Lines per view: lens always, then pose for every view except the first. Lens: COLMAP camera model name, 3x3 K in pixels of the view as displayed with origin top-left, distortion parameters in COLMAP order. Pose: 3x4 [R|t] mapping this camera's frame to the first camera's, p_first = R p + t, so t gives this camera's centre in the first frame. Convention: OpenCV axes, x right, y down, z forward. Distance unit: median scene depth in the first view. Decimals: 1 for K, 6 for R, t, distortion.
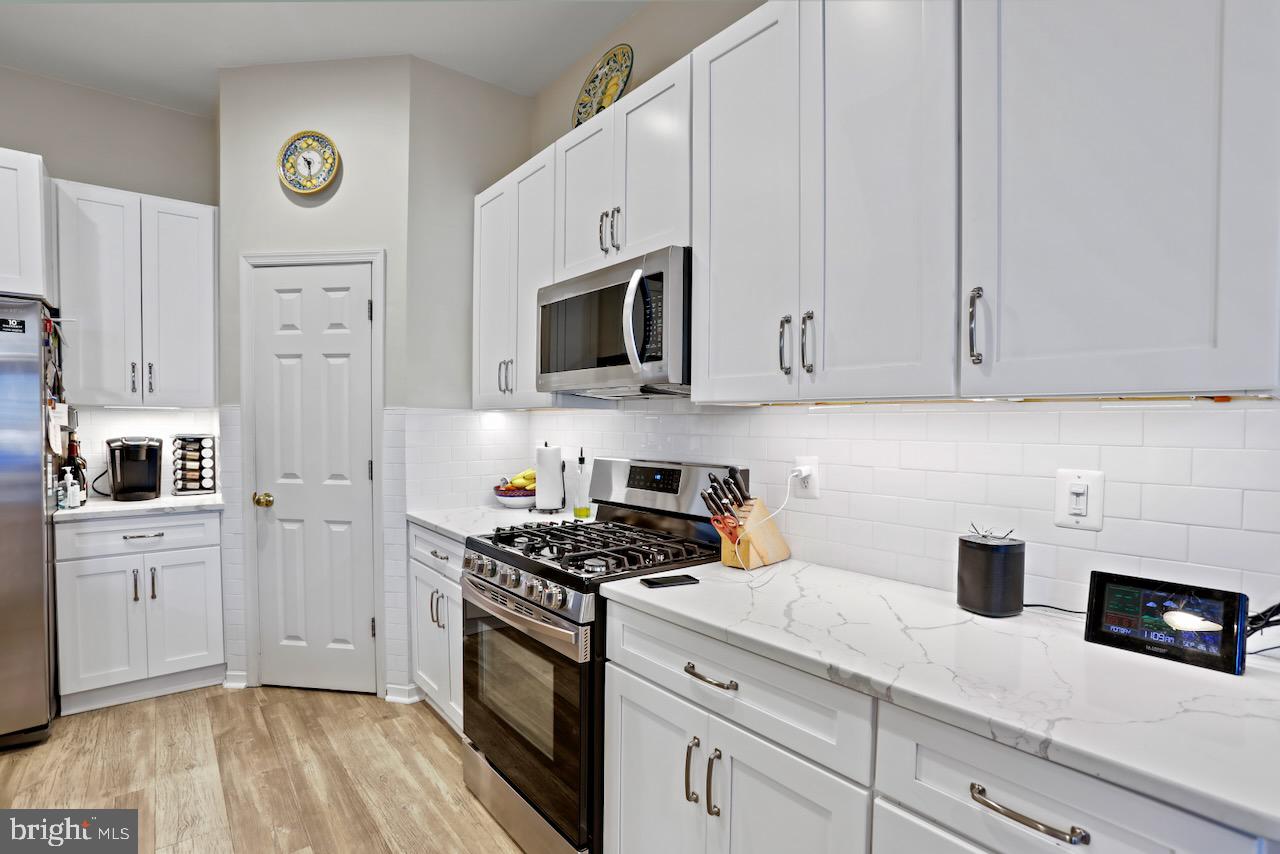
lens RADIAL K [[610.0, 0, 640.0], [0, 610.0, 427.0], [0, 0, 1]] dist [-0.048495, 0.012765]
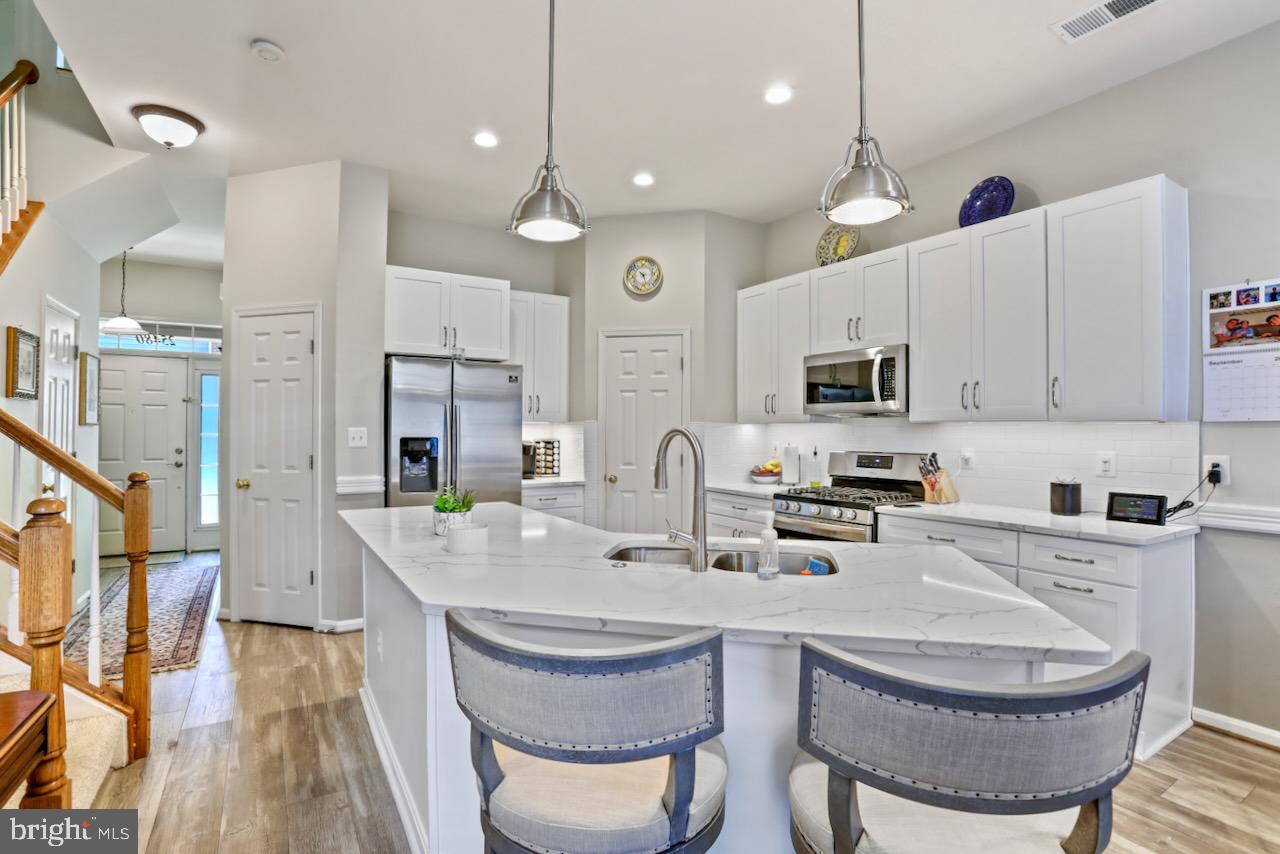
lens RADIAL K [[592.4, 0, 688.2], [0, 592.4, 419.8], [0, 0, 1]] dist [0.014913, 0.000223]
pose [[0.997334, -0.005240, -0.072778, -0.344128], [0.003640, 0.999749, -0.022101, -0.002724], [0.072876, 0.021778, 0.997103, -0.694131]]
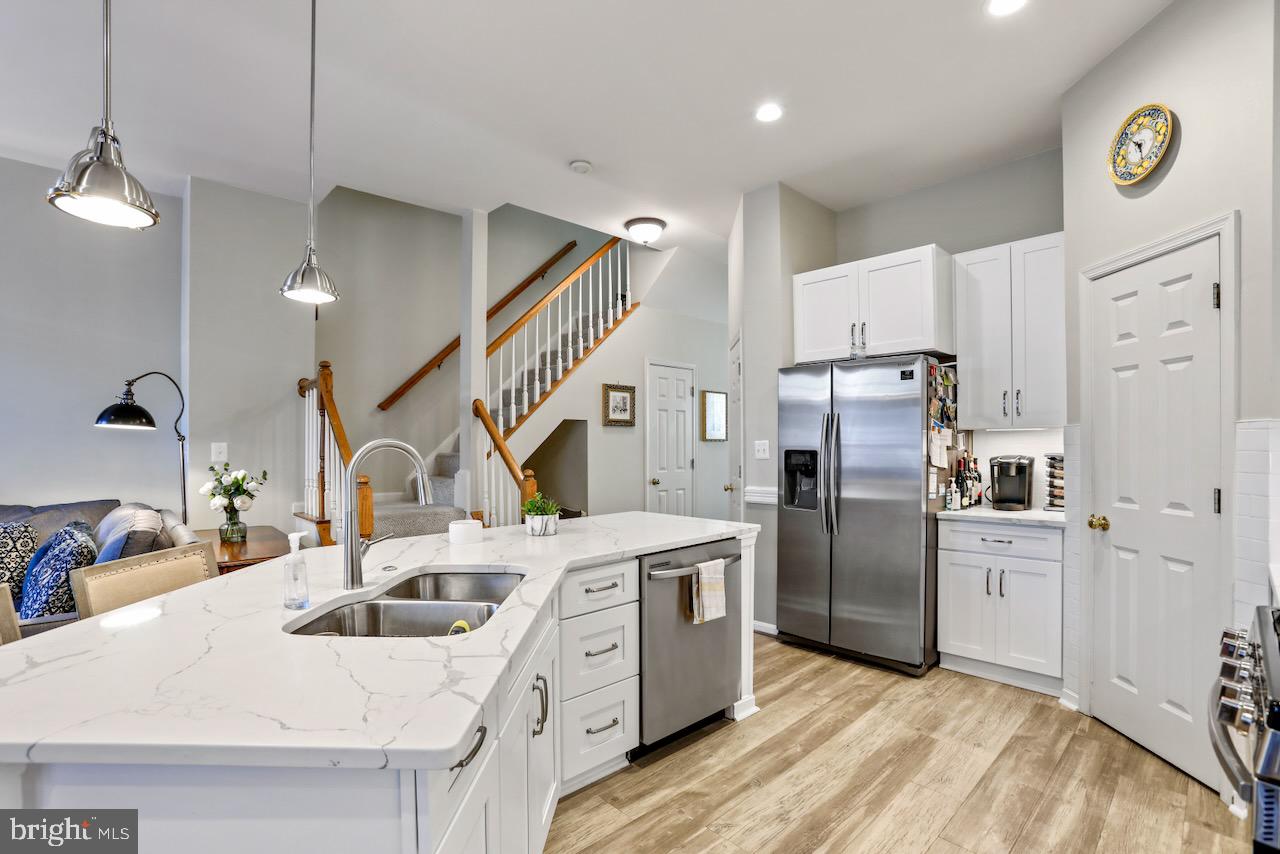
lens RADIAL K [[603.2, 0, 644.5], [0, 603.2, 441.4], [0, 0, 1]] dist [-0.000832, 0.001004]
pose [[0.074503, -0.010248, -0.997168, 0.299464], [0.007378, 0.999925, -0.009725, -0.004366], [0.997194, -0.006633, 0.074573, 0.226134]]
